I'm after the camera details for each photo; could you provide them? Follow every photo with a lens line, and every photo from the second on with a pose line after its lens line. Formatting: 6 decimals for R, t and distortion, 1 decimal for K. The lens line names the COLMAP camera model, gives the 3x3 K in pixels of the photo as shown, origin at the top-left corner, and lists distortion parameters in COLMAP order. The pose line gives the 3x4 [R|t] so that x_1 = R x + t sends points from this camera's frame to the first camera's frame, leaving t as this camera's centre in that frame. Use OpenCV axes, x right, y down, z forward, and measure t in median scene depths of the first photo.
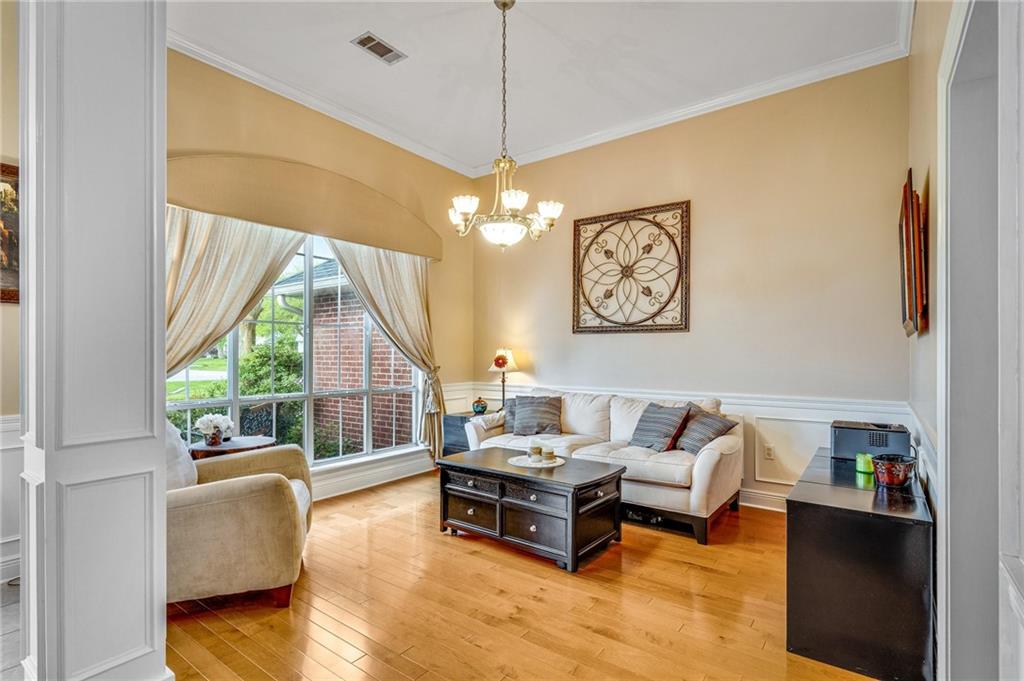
lens RADIAL K [[491.7, 0, 512.2], [0, 491.7, 349.1], [0, 0, 1]] dist [-0.001509, 0.001195]
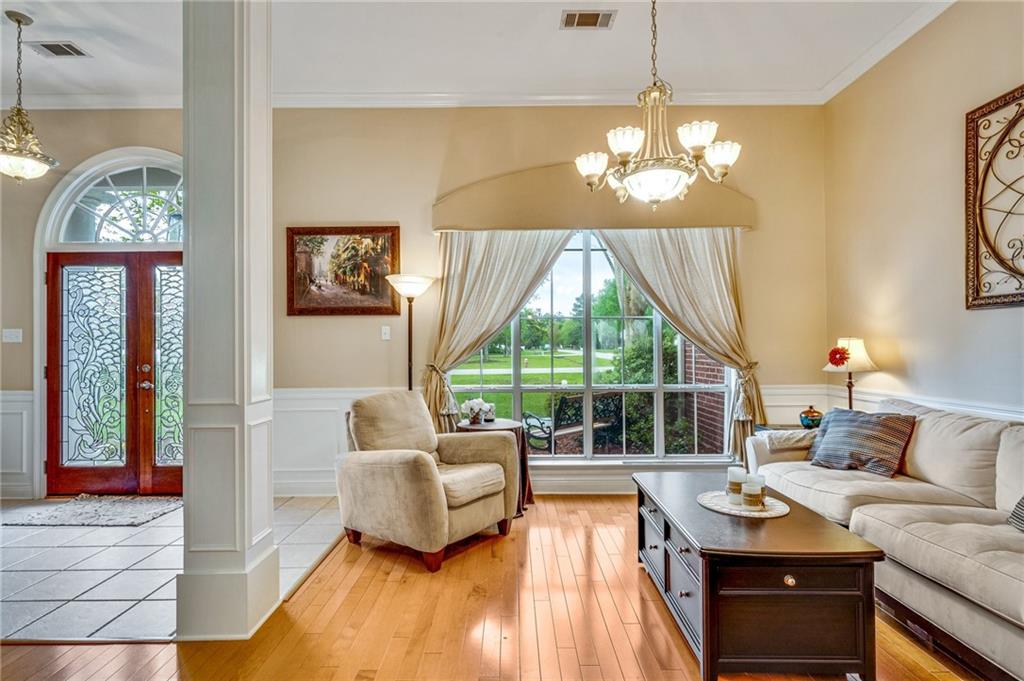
lens RADIAL K [[504.8, 0, 514.1], [0, 504.8, 338.7], [0, 0, 1]] dist [0.002542, -0.000726]
pose [[0.598196, -0.018131, -0.801145, 0.300095], [0.012762, 0.999833, -0.013099, 0.003743], [0.801248, -0.002388, 0.598327, 0.233116]]
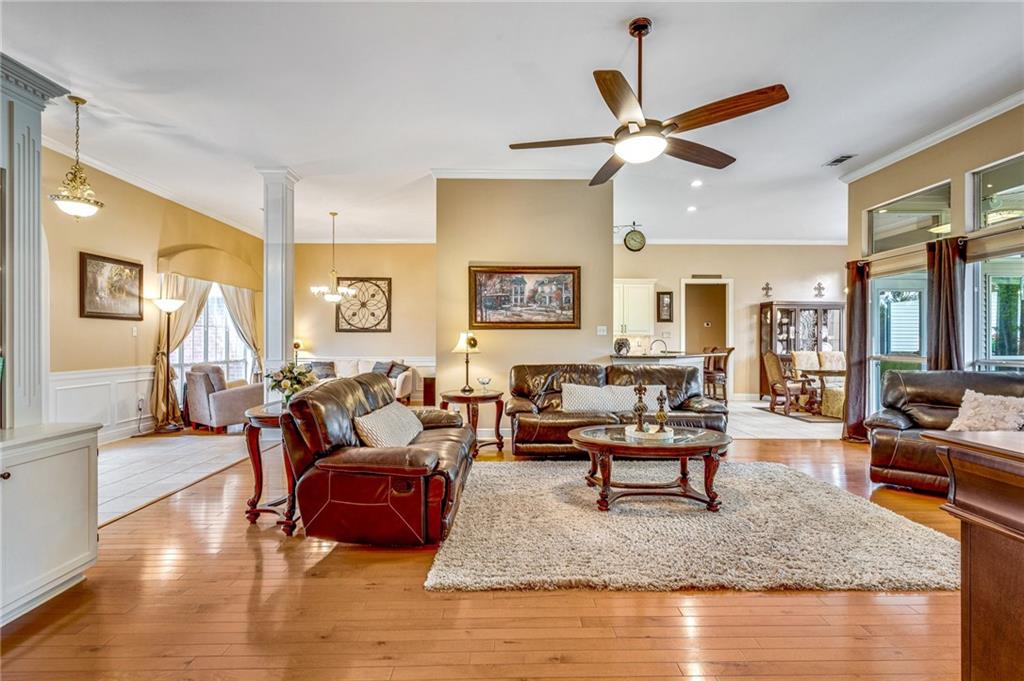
lens RADIAL K [[491.7, 0, 514.1], [0, 491.7, 342.6], [0, 0, 1]] dist [-0.001509, 0.001195]
pose [[0.792671, -0.000443, 0.609649, -0.580151], [-0.004868, 0.999963, 0.007056, -0.005619], [-0.609630, -0.008561, 0.792640, -1.175046]]
